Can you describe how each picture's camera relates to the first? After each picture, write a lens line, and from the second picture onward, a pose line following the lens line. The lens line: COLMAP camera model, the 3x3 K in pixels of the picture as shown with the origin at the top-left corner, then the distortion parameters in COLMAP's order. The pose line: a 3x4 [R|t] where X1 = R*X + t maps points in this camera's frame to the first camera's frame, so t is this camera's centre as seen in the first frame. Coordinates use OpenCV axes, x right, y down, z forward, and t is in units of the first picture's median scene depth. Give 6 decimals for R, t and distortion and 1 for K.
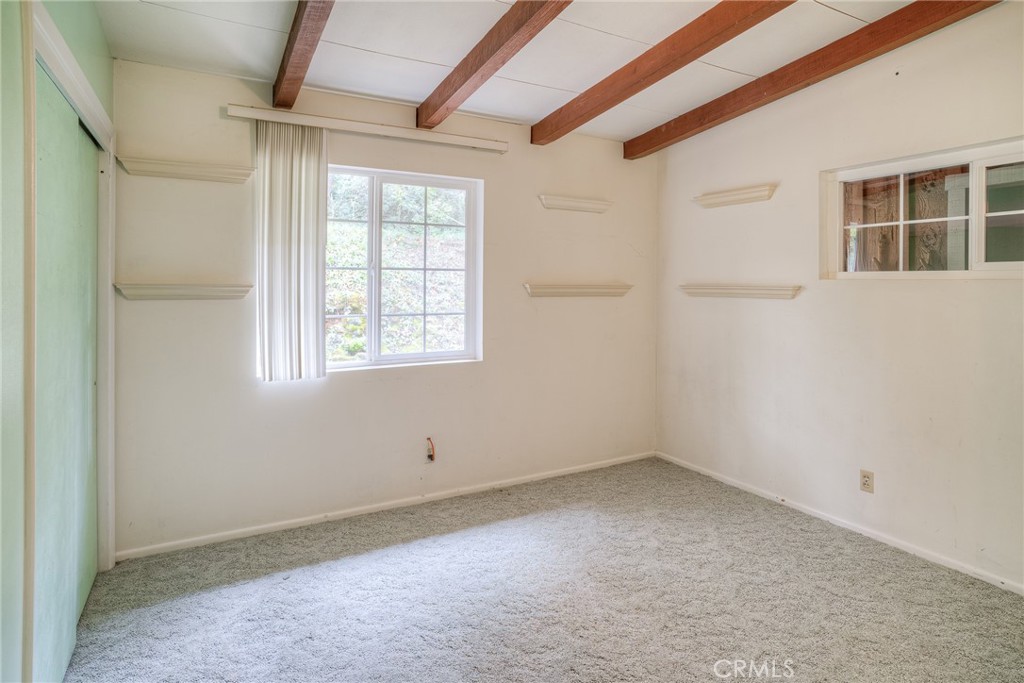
lens RADIAL K [[545.3, 0, 509.1], [0, 545.3, 279.9], [0, 0, 1]] dist [-0.058497, 0.033246]
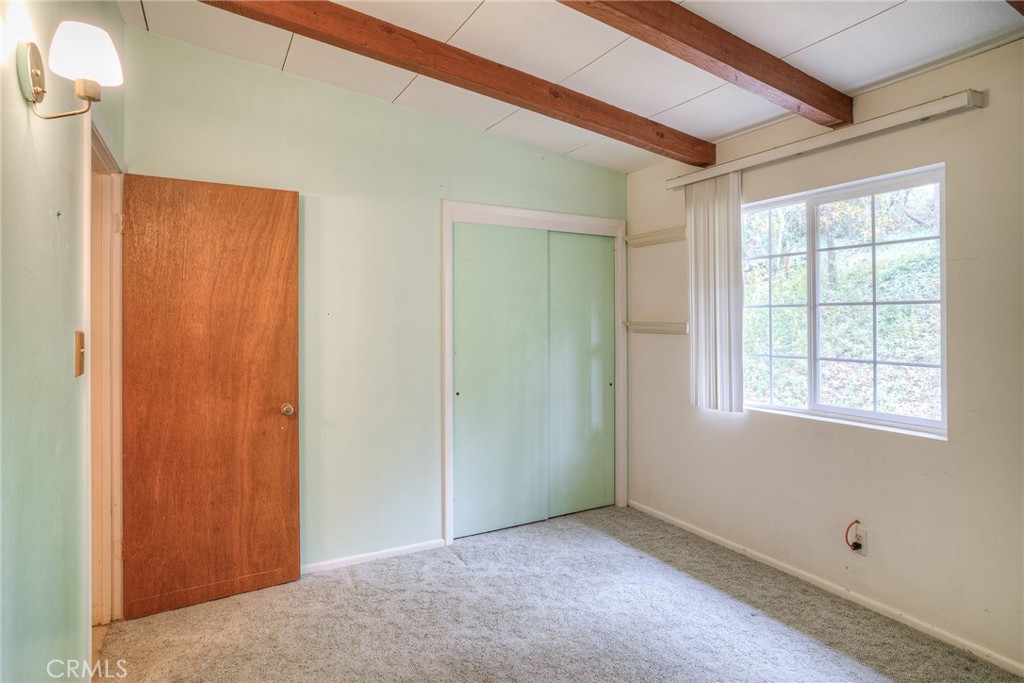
lens RADIAL K [[544.6, 0, 509.7], [0, 544.6, 313.5], [0, 0, 1]] dist [-0.063149, 0.034714]
pose [[0.015012, -0.010370, -0.999834, 0.674640], [0.008754, 0.999909, -0.010239, -0.001977], [0.999849, -0.008599, 0.015102, 0.545942]]
